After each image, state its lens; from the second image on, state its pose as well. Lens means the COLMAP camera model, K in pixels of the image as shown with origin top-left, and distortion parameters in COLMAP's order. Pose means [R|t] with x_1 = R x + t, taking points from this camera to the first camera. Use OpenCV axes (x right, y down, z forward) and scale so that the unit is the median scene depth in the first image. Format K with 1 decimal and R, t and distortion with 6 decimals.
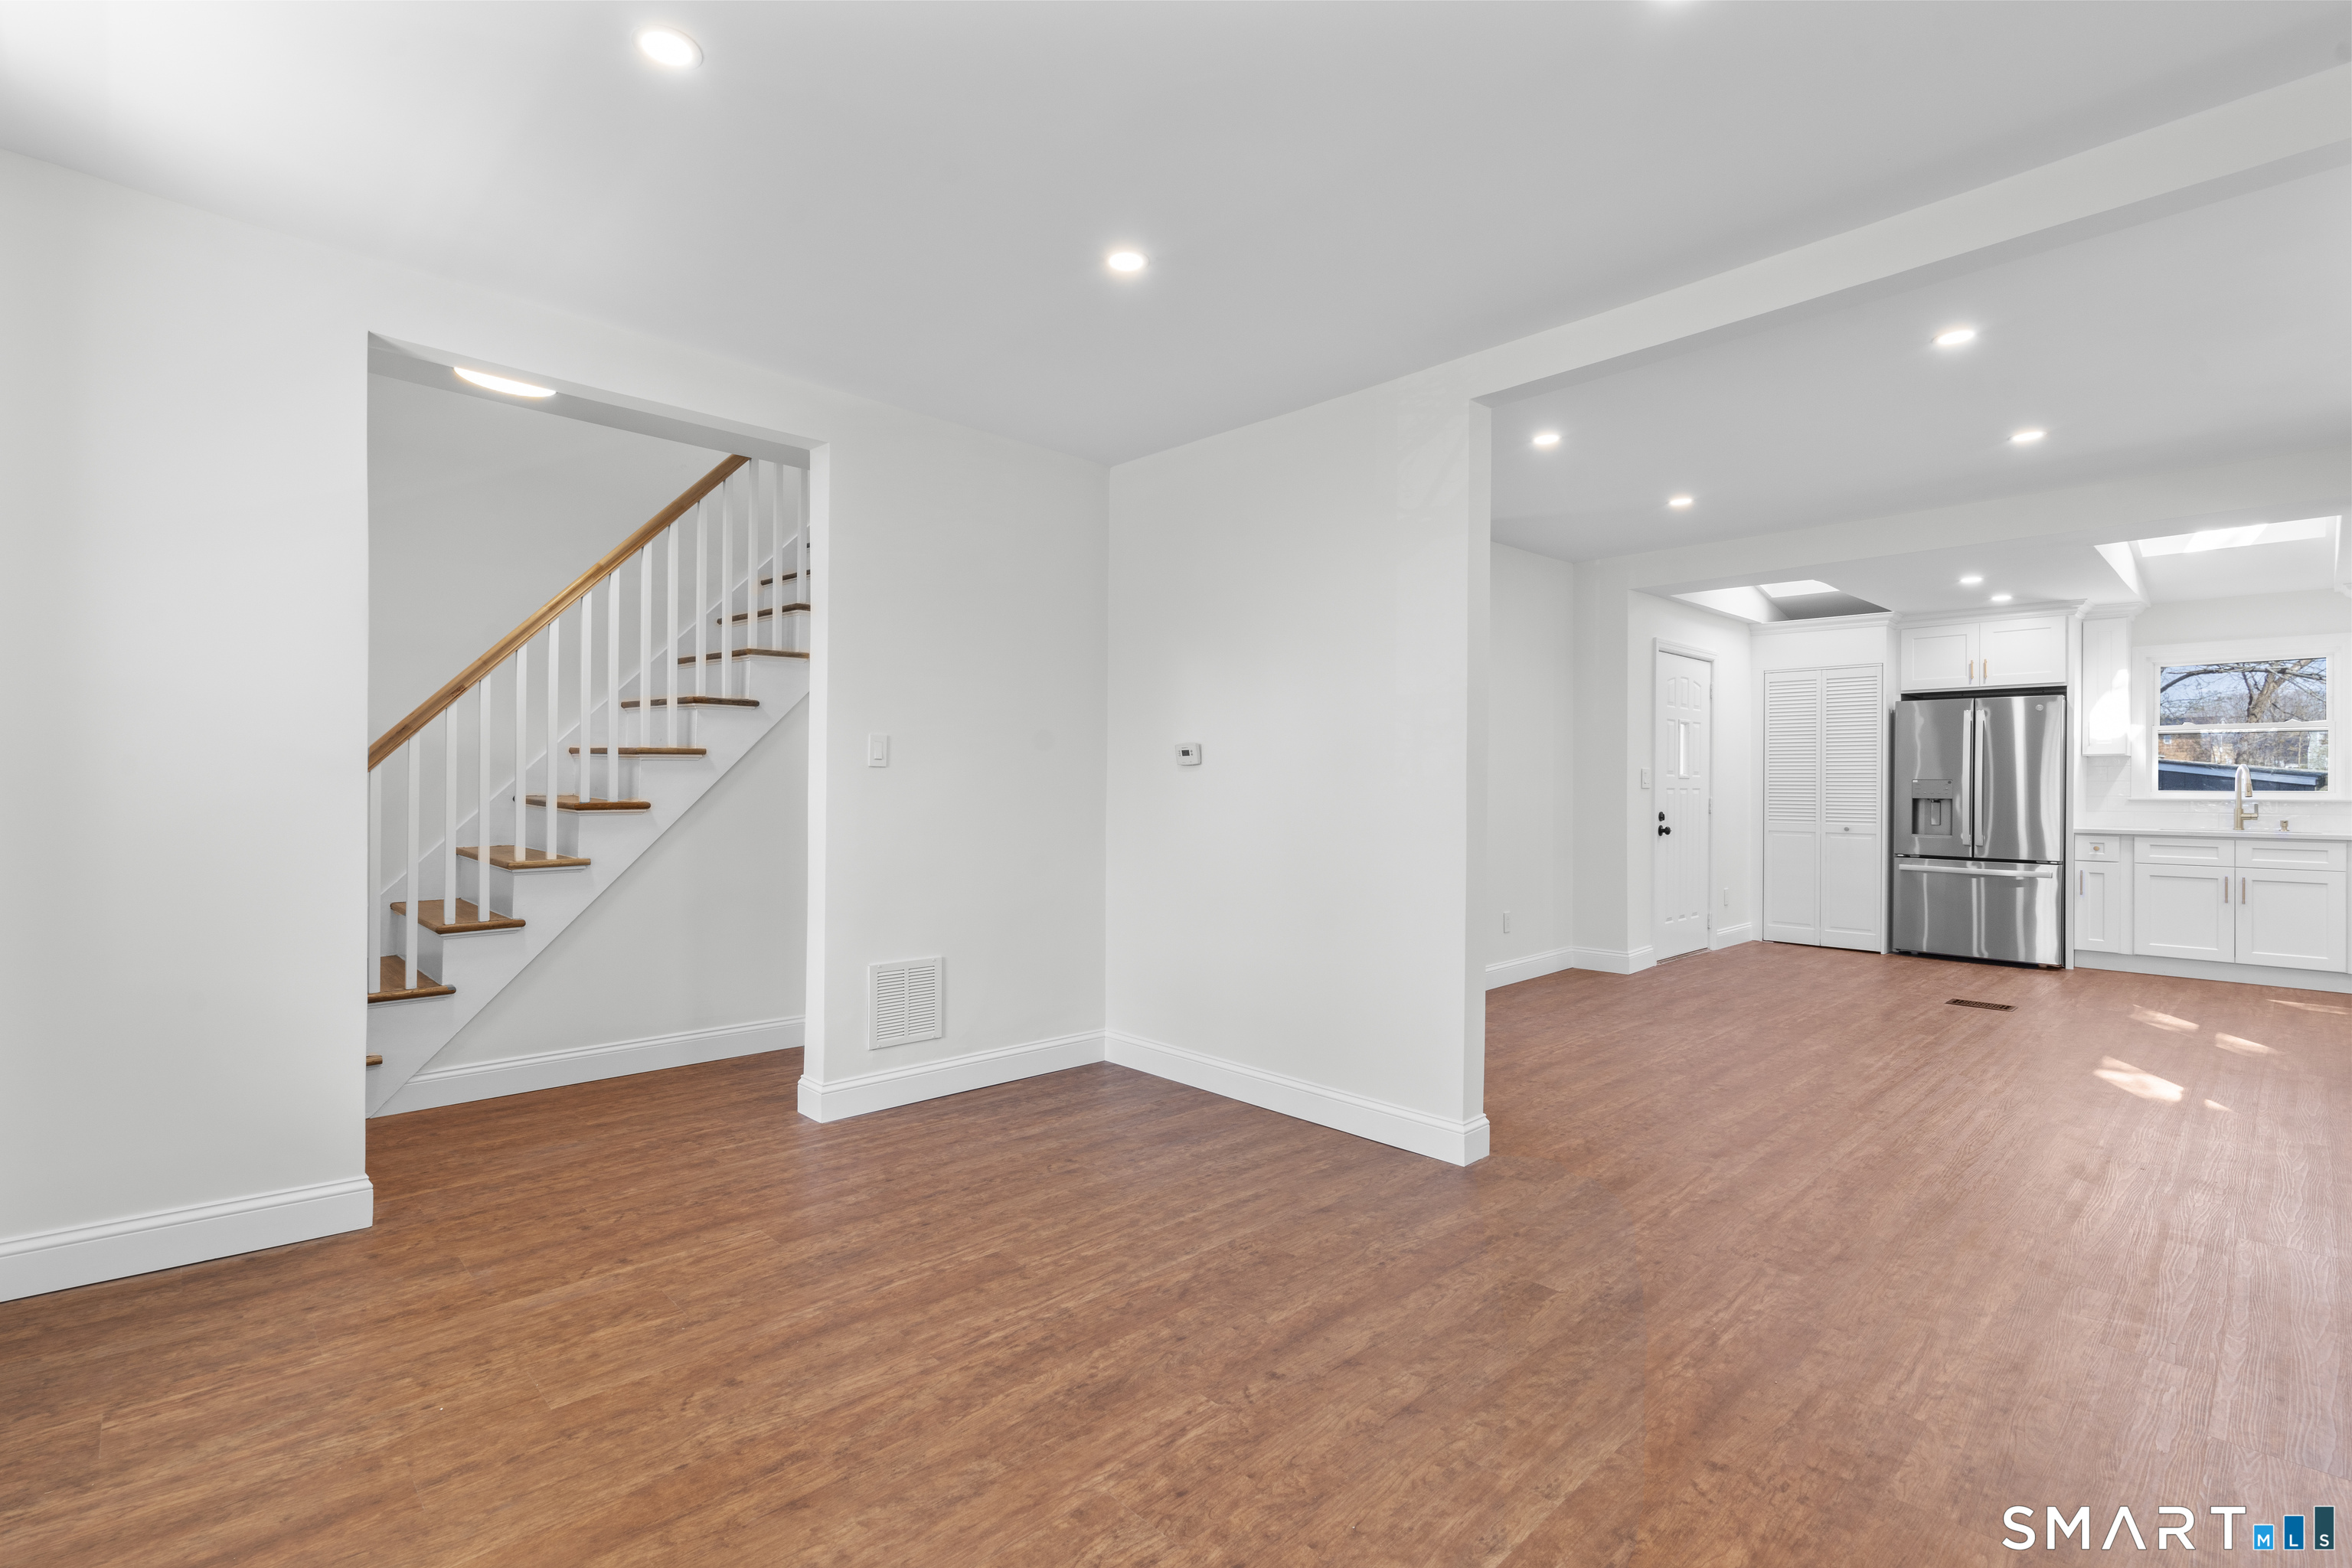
lens RADIAL K [[1073.8, 0, 1175.0], [0, 1073.8, 787.3], [0, 0, 1]] dist [0.000362, 0.001336]
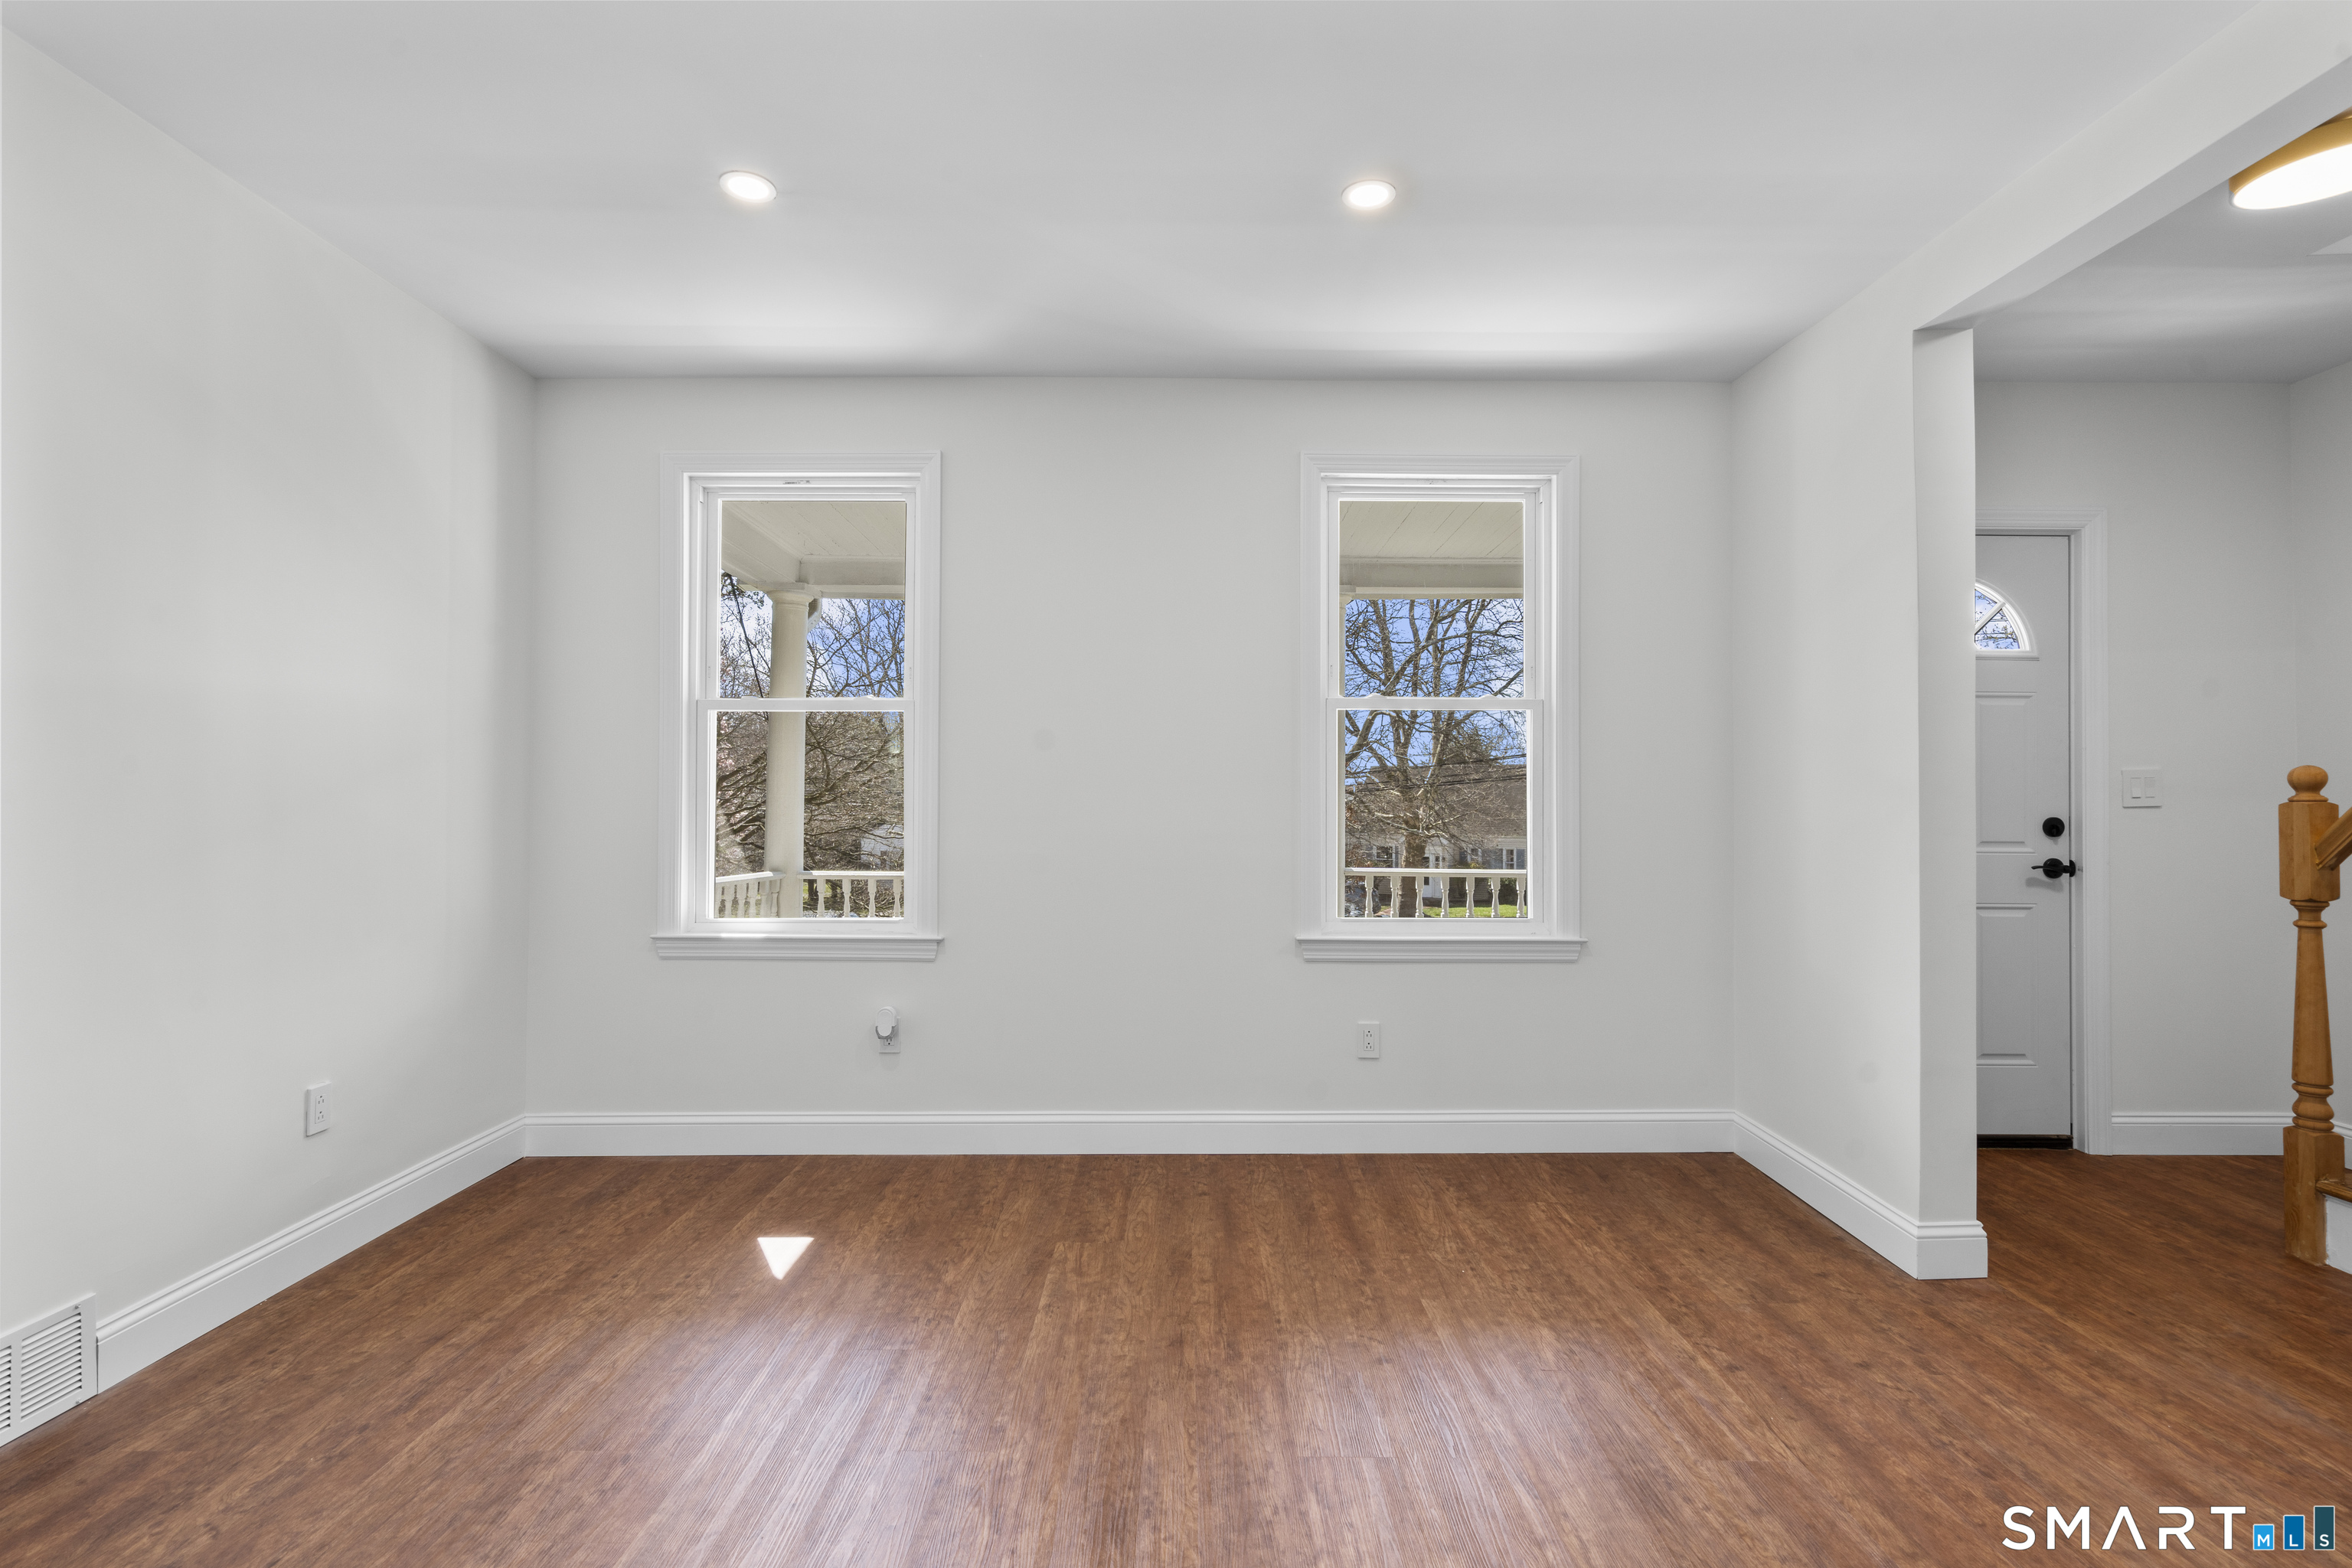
lens RADIAL K [[1073.8, 0, 1175.0], [0, 1073.8, 787.3], [0, 0, 1]] dist [0.000362, 0.001336]
pose [[-0.693568, -0.019234, -0.720135, 0.428354], [-0.009852, 0.999803, -0.017215, 0.003669], [0.720324, -0.004845, -0.693621, 1.334493]]
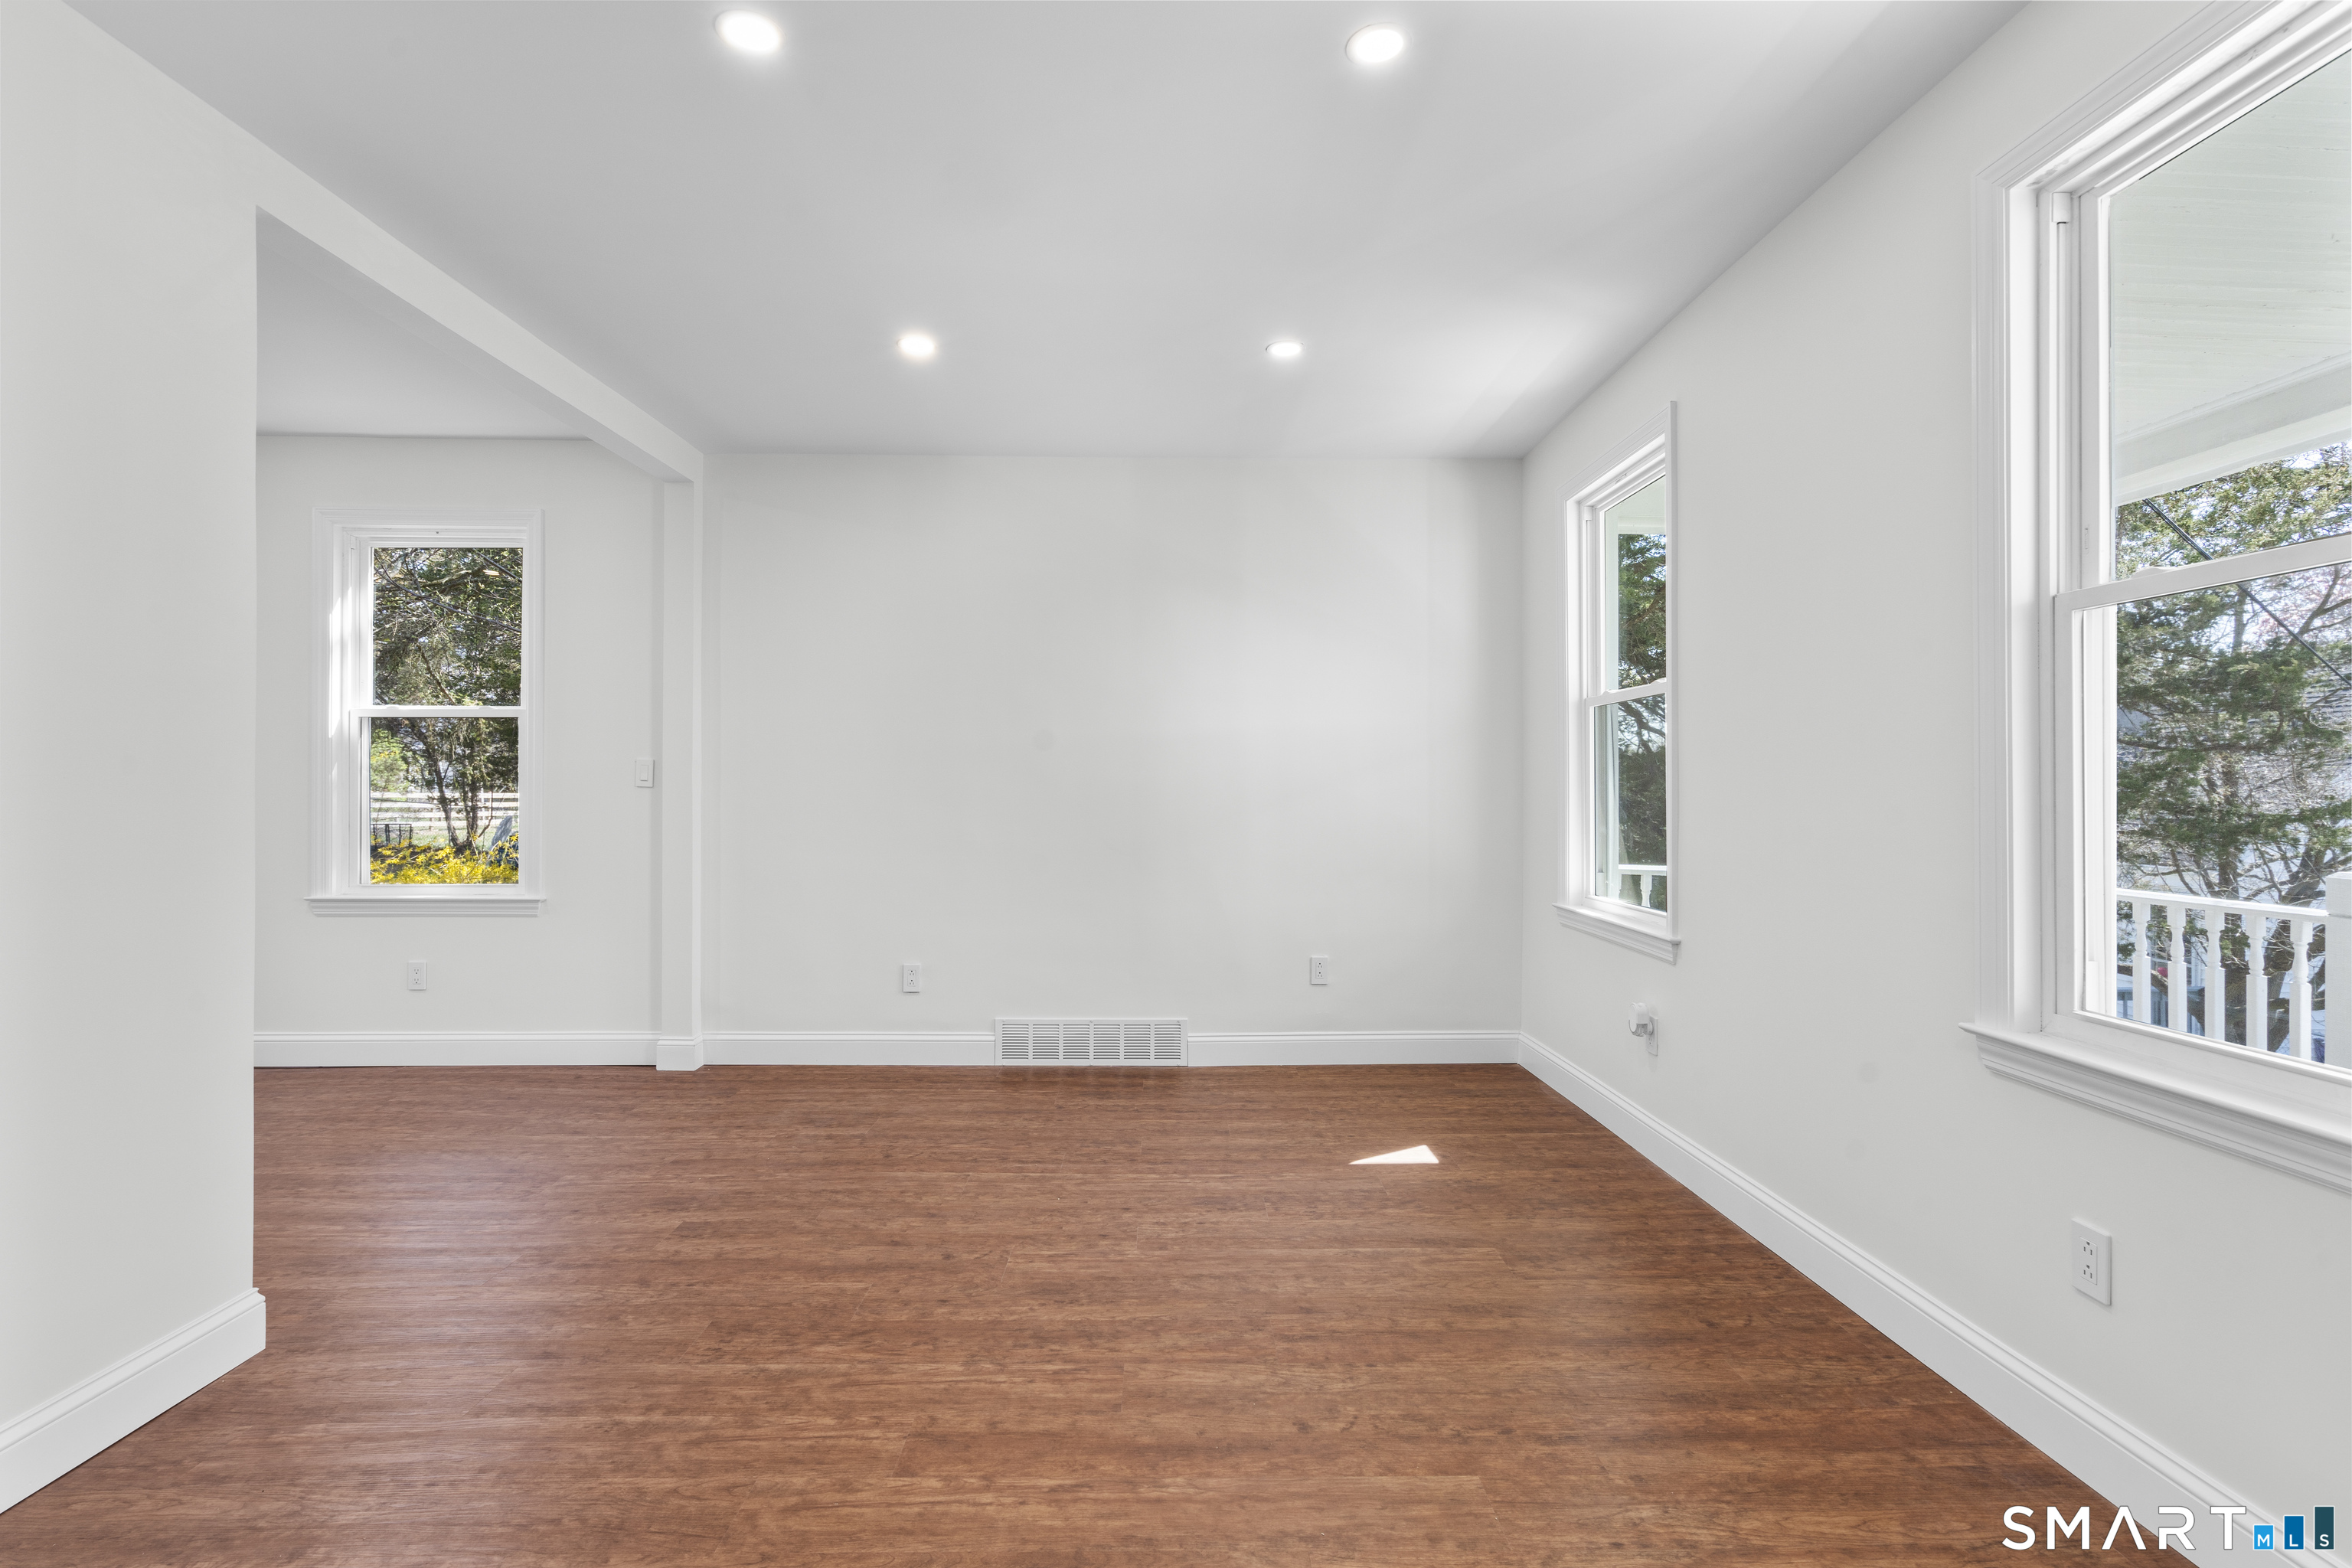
lens RADIAL K [[1073.8, 0, 1175.0], [0, 1073.8, 787.3], [0, 0, 1]] dist [0.000362, 0.001336]
pose [[-0.729885, -0.006684, 0.683537, -0.808571], [-0.004032, 0.999977, 0.005473, -0.005652], [-0.683558, 0.001239, -0.729895, 1.470648]]
